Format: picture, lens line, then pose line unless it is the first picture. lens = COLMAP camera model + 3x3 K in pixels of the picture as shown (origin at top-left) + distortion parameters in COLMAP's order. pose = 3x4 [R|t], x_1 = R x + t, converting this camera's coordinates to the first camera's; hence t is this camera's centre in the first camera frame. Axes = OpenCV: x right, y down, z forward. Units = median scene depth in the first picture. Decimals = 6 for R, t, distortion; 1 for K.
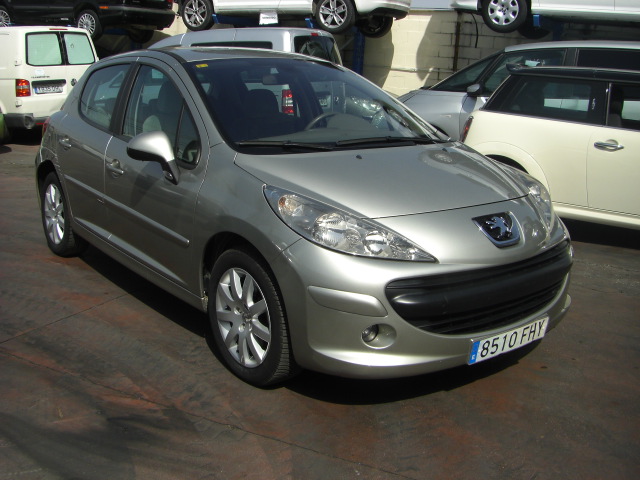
lens RADIAL K [[735.0, 0, 322.1], [0, 735.0, 238.7], [0, 0, 1]] dist [-0.150092, 0.000000]
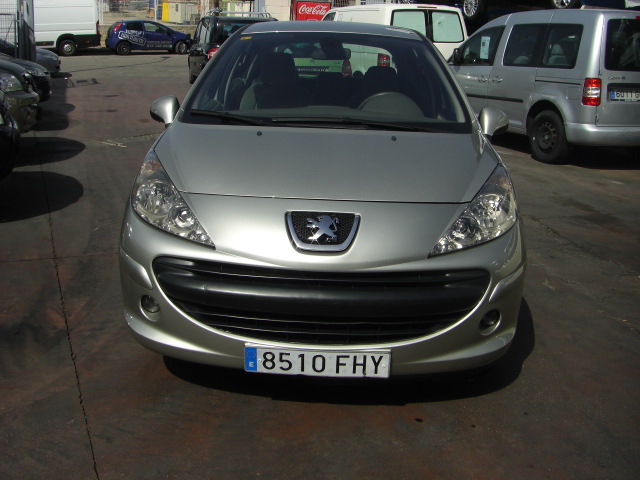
lens RADIAL K [[735.0, 0, 320.7], [0, 735.0, 239.3], [0, 0, 1]] dist [-0.150092, 0.000000]
pose [[0.751018, 0.181654, -0.634802, 0.292059], [-0.168520, 0.982305, 0.081723, -0.026735], [0.638414, 0.045601, 0.768341, 0.130437]]
